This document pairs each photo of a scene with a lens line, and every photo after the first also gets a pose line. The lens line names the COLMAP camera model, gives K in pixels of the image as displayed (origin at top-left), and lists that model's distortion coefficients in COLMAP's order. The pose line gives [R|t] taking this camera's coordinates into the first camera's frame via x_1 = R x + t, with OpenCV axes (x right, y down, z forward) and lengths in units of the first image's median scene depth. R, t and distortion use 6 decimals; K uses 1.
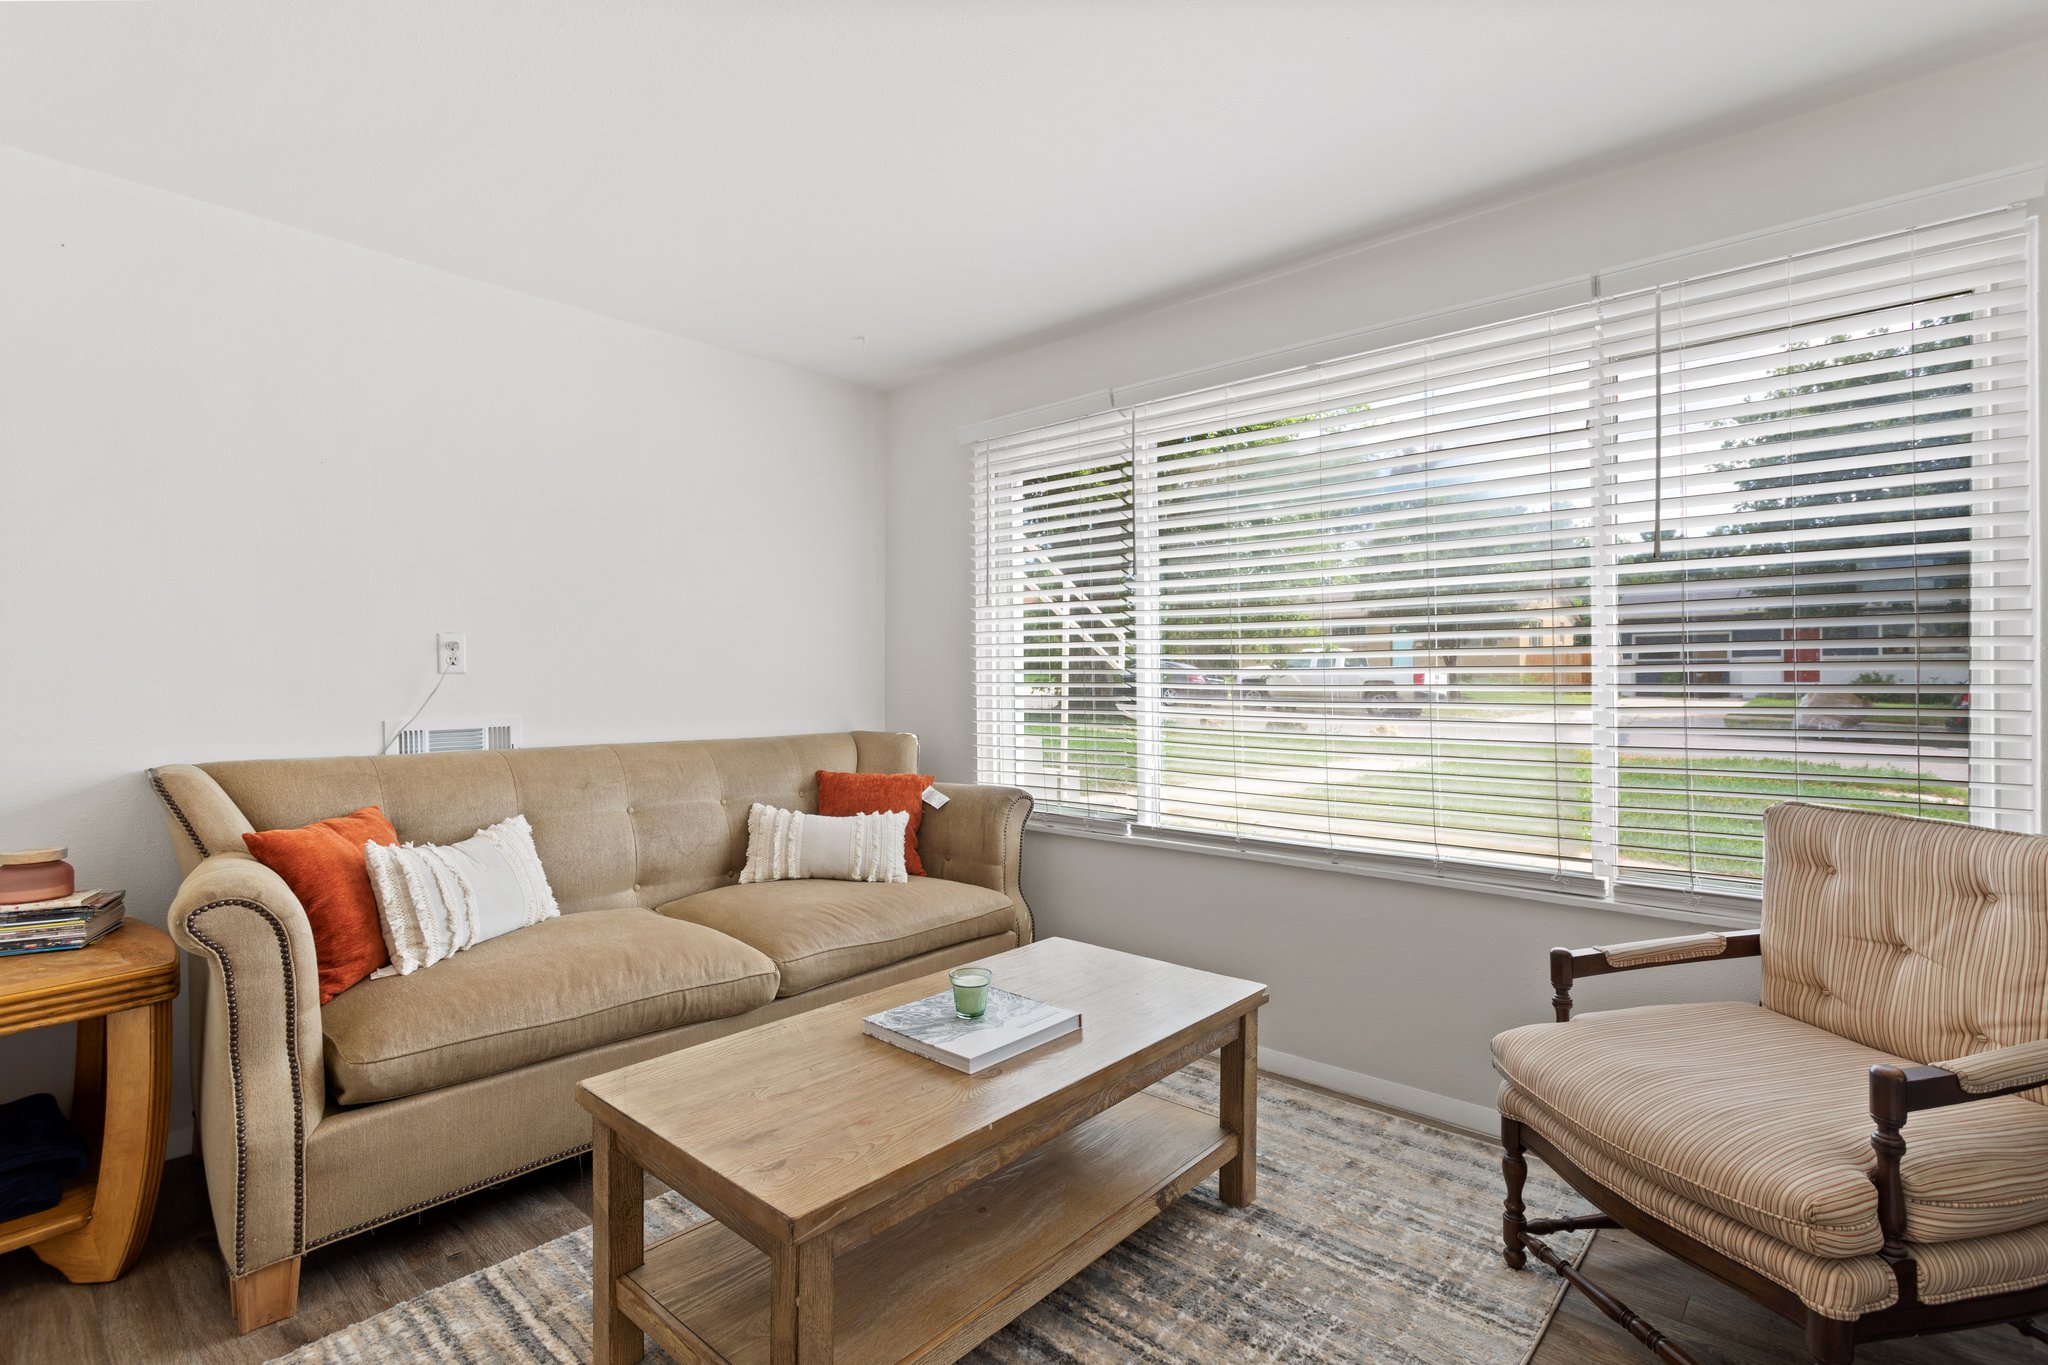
lens RADIAL K [[965.9, 0, 1022.2], [0, 965.9, 687.9], [0, 0, 1]] dist [-0.000552, 0.000529]
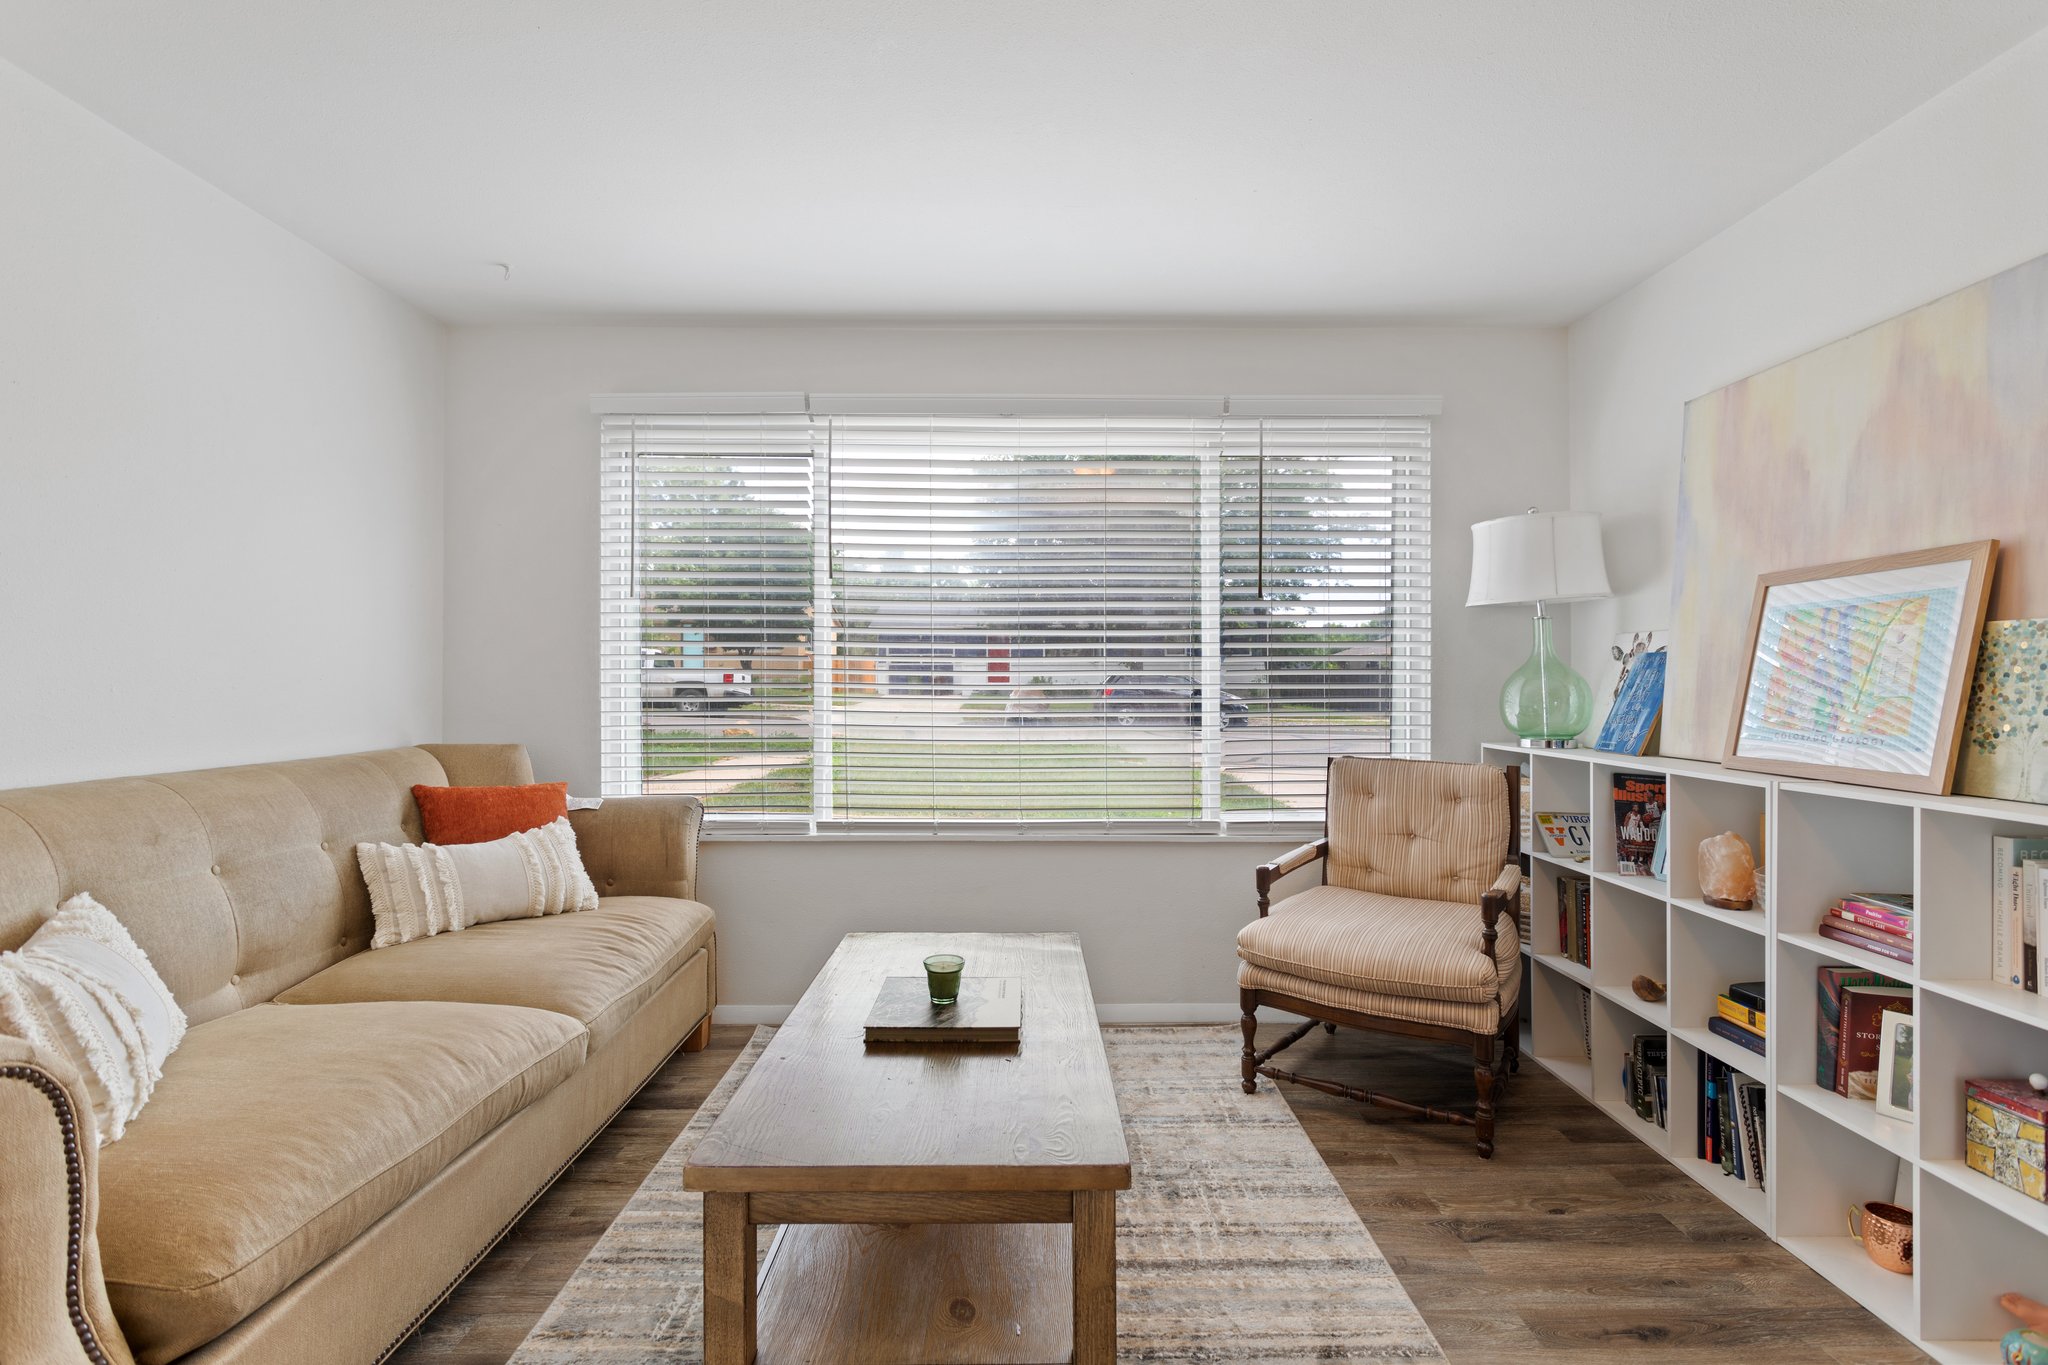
lens RADIAL K [[965.9, 0, 1031.4], [0, 965.9, 678.8], [0, 0, 1]] dist [-0.000552, 0.000529]
pose [[0.738104, 0.002552, 0.674682, -0.442889], [0.003761, 0.999962, -0.007897, -0.001257], [-0.674677, 0.008366, 0.738066, 0.100660]]
